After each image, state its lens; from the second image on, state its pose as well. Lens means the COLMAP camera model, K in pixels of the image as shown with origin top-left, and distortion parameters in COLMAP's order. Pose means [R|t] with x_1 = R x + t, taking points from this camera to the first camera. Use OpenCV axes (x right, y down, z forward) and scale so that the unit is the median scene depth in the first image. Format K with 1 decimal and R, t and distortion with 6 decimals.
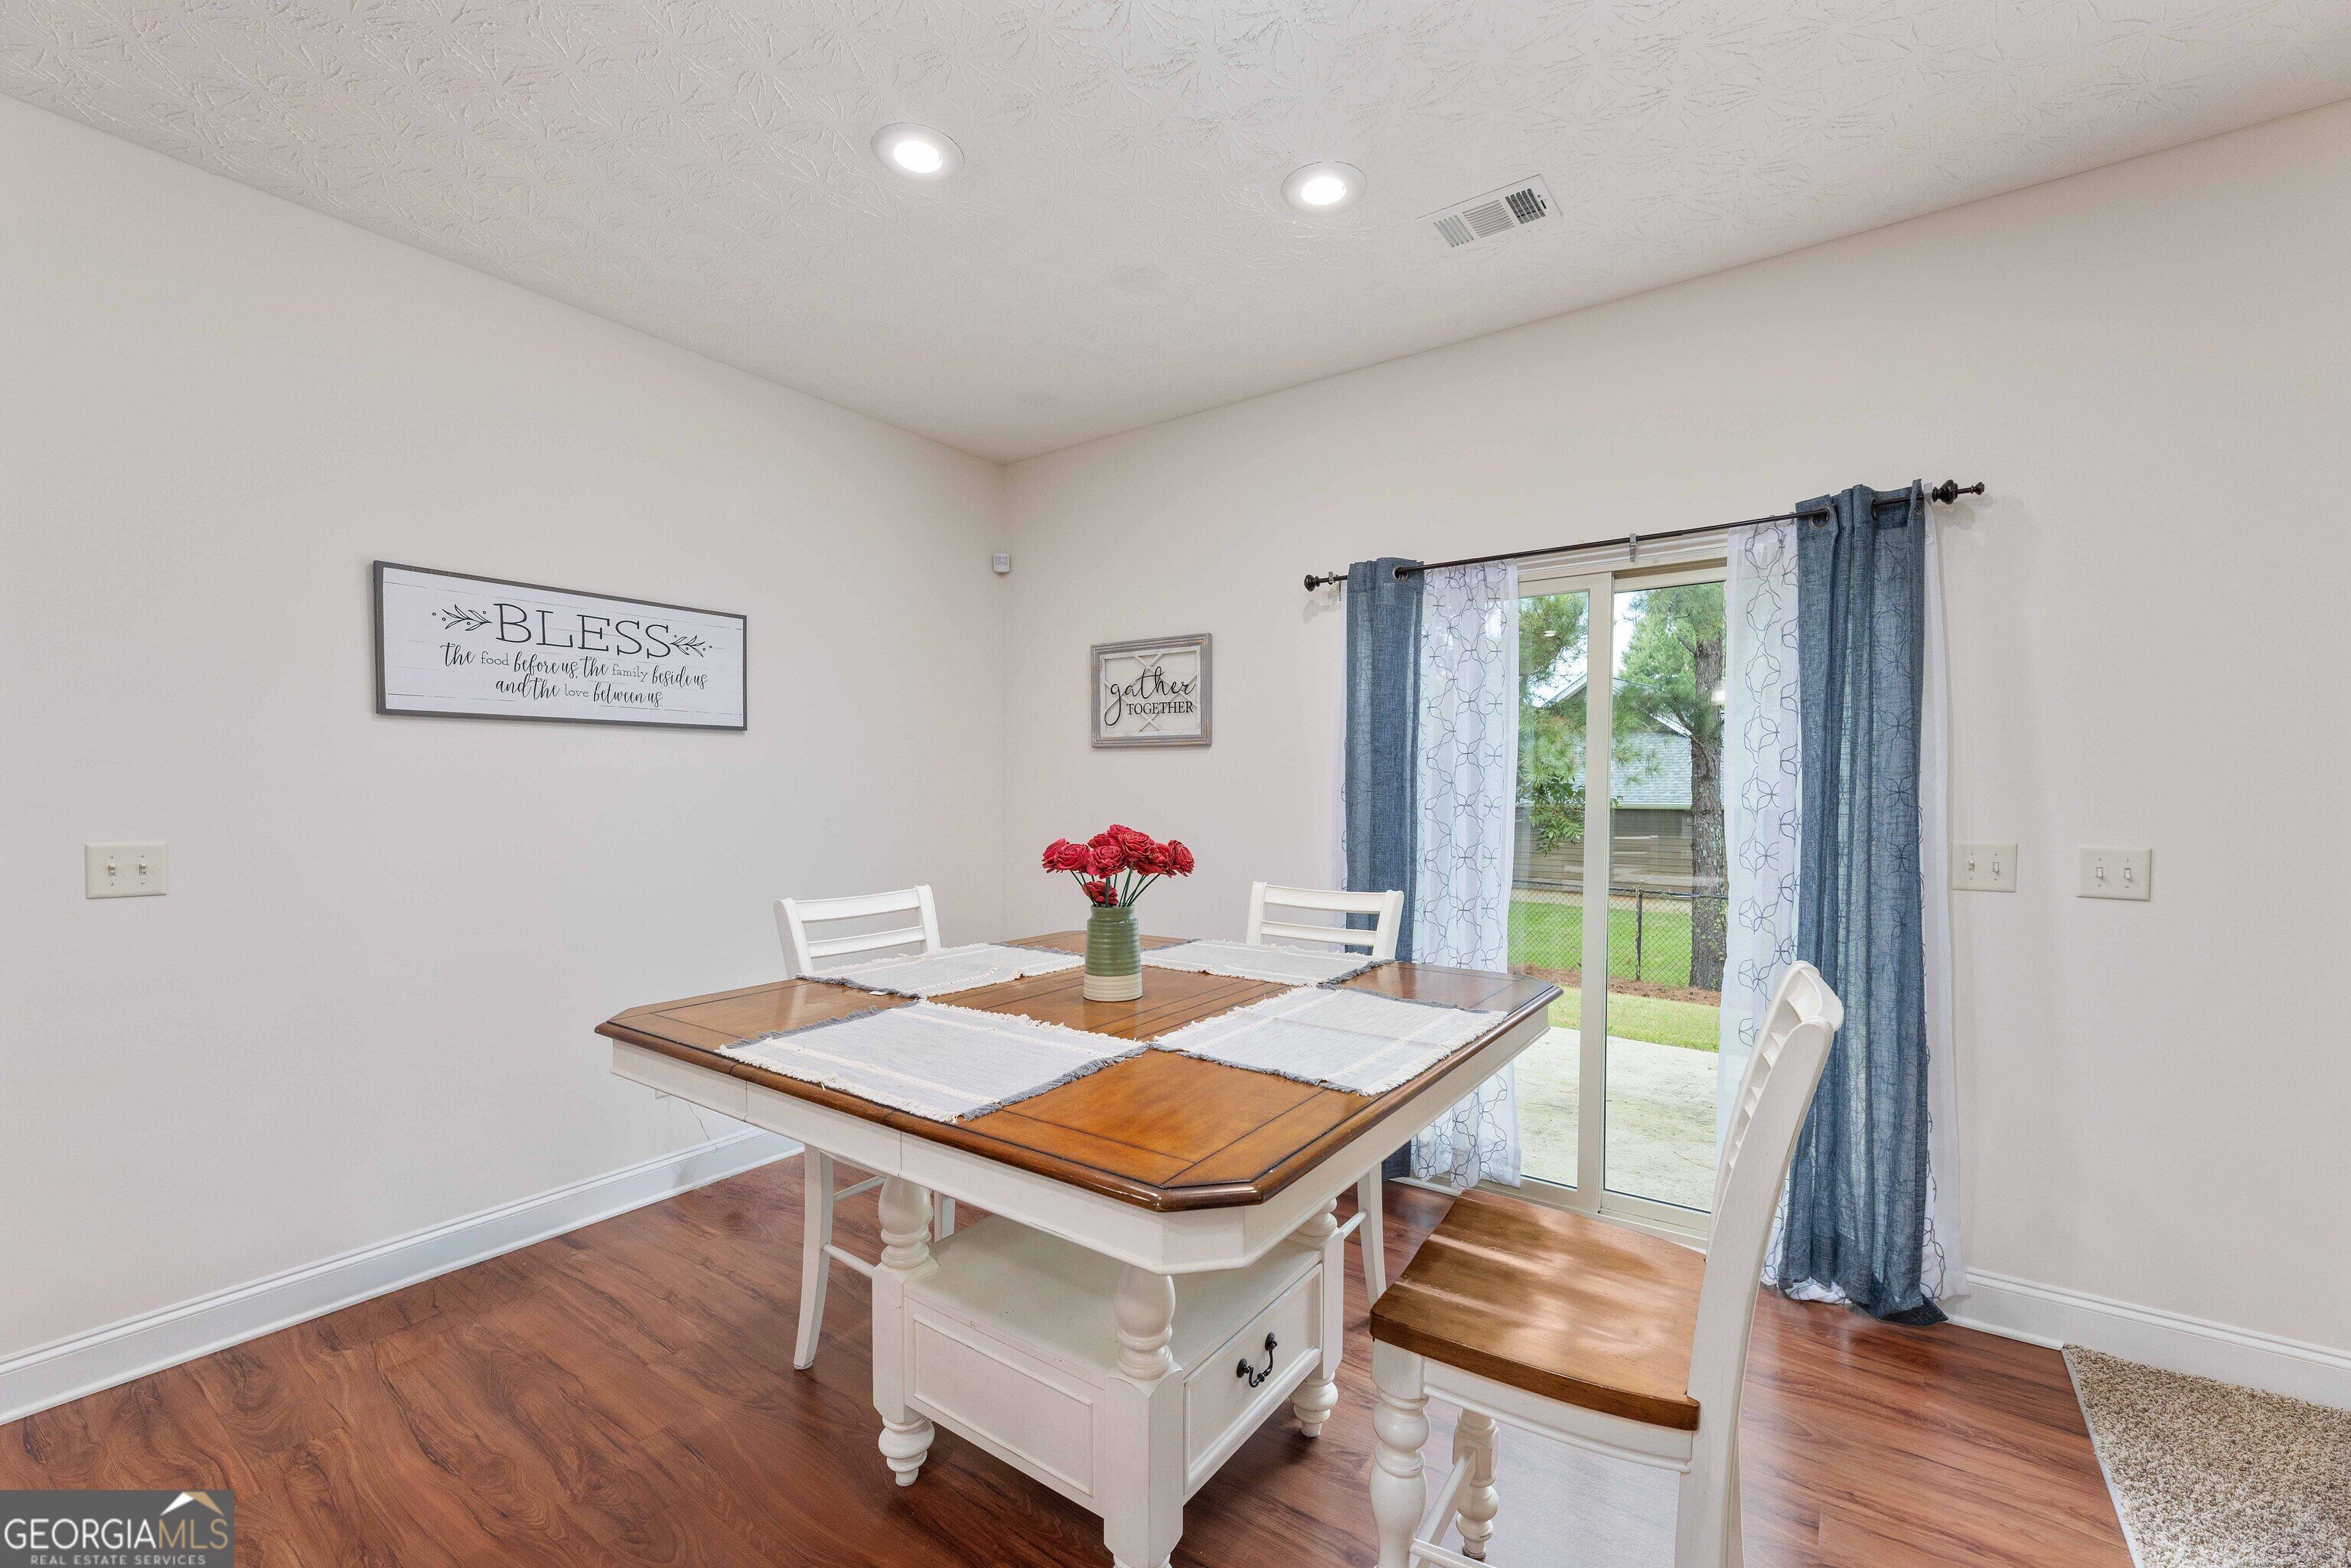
lens RADIAL K [[966.3, 0, 1178.4], [0, 966.3, 816.8], [0, 0, 1]] dist [-0.001997, -0.000117]
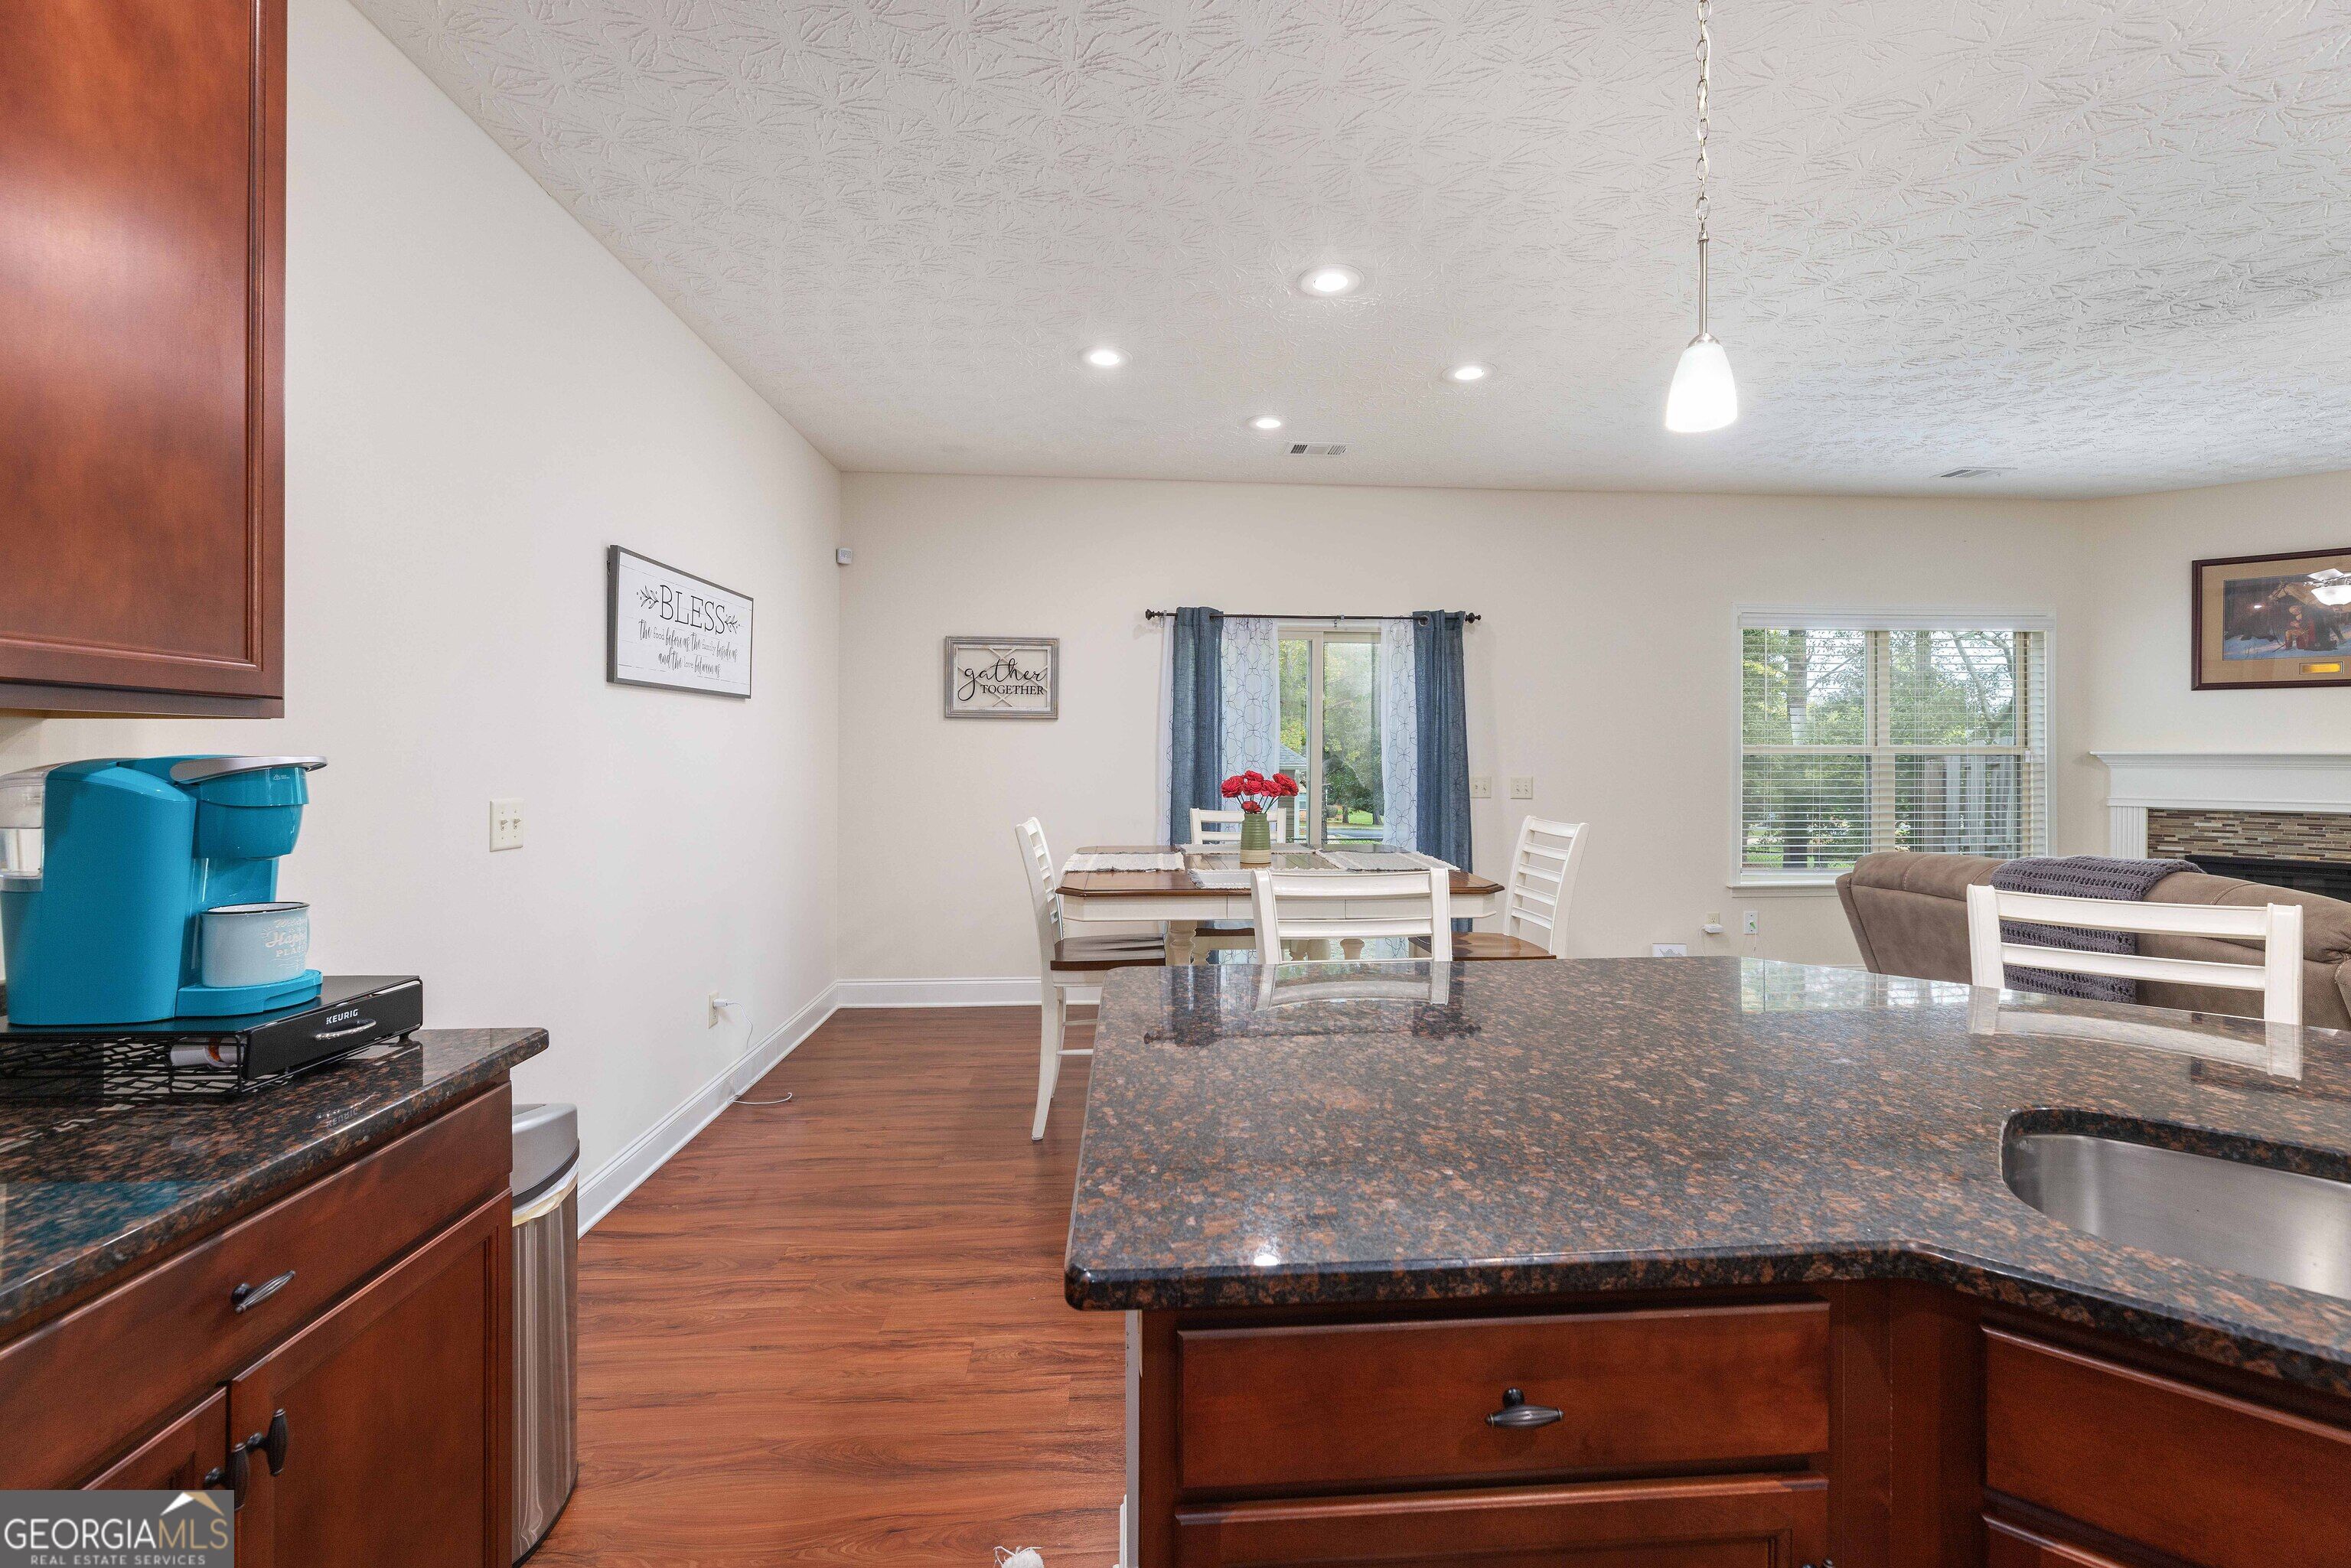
lens RADIAL K [[978.5, 0, 1202.5], [0, 978.5, 752.5], [0, 0, 1]] dist [0.000792, 0.000371]
pose [[0.767740, 0.000763, 0.640761, -0.699529], [0.016126, 0.999660, -0.020511, 0.005549], [-0.640558, 0.026080, 0.767466, -0.200491]]
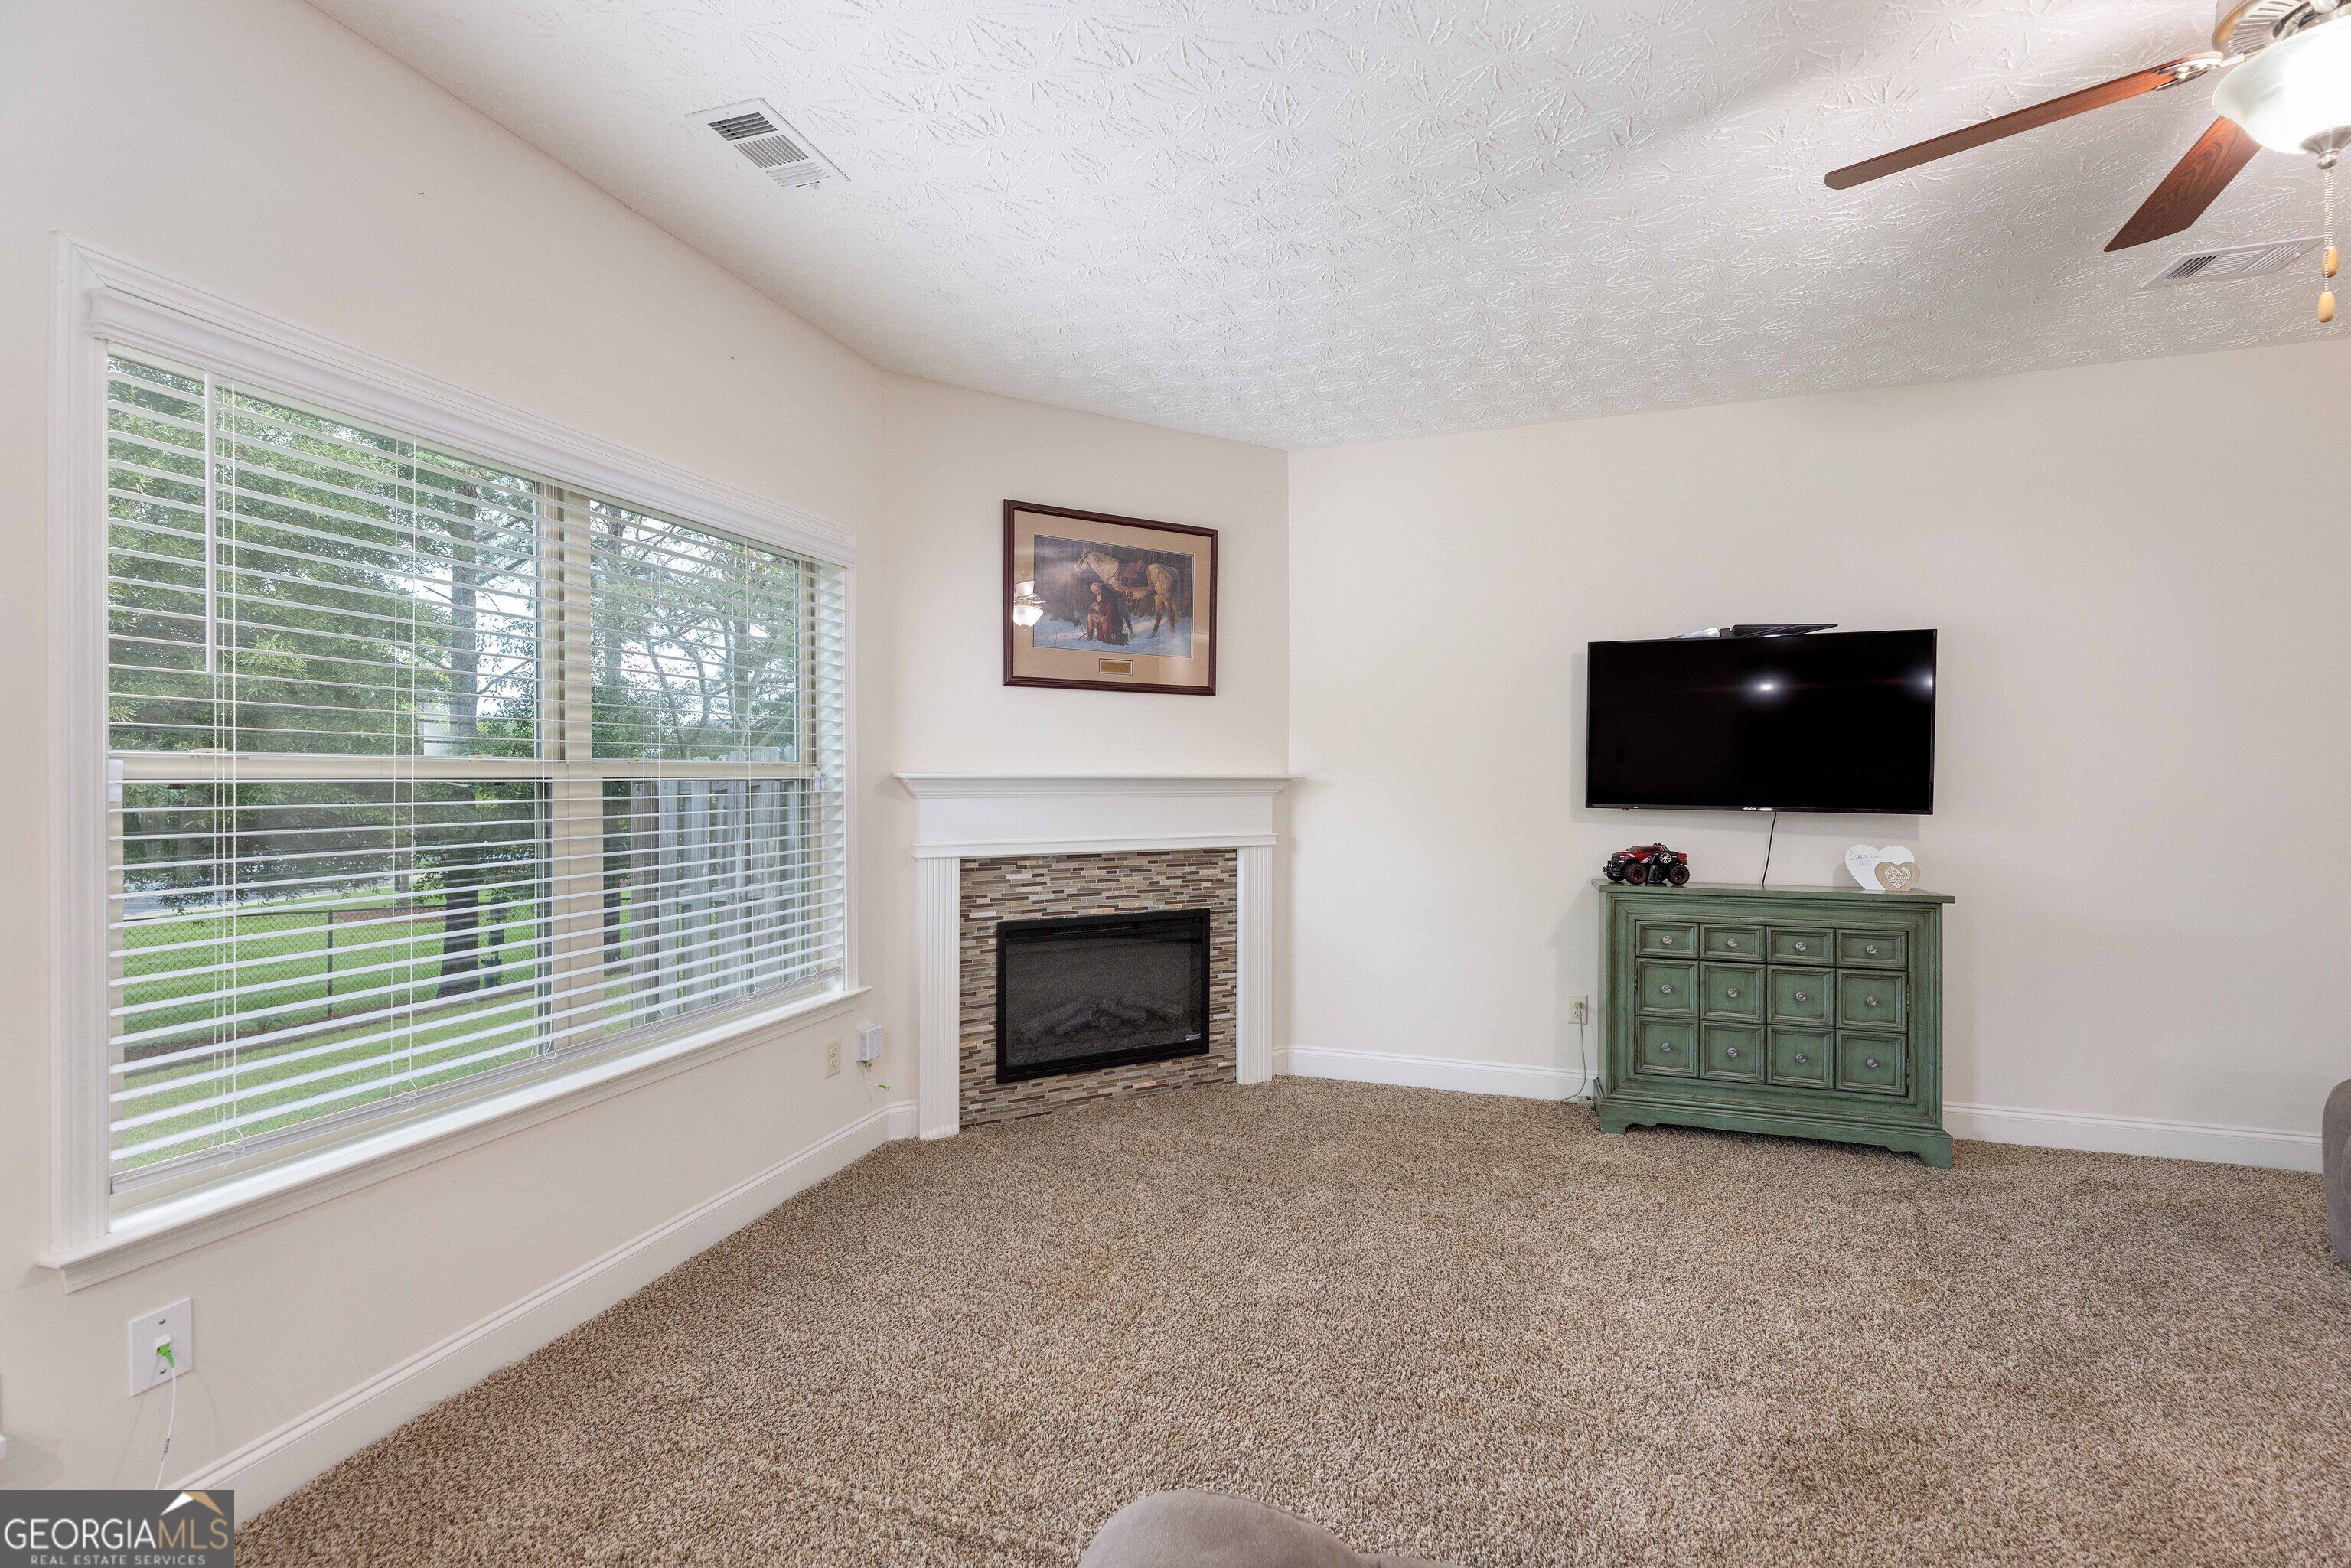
lens RADIAL K [[961.4, 0, 1175.5], [0, 961.4, 784.0], [0, 0, 1]] dist [-0.000329, 0.000087]
pose [[-0.289324, -0.009721, 0.957182, 0.385396], [0.024107, 0.999557, 0.017439, -0.004259], [-0.956928, 0.028121, -0.288961, 0.101883]]
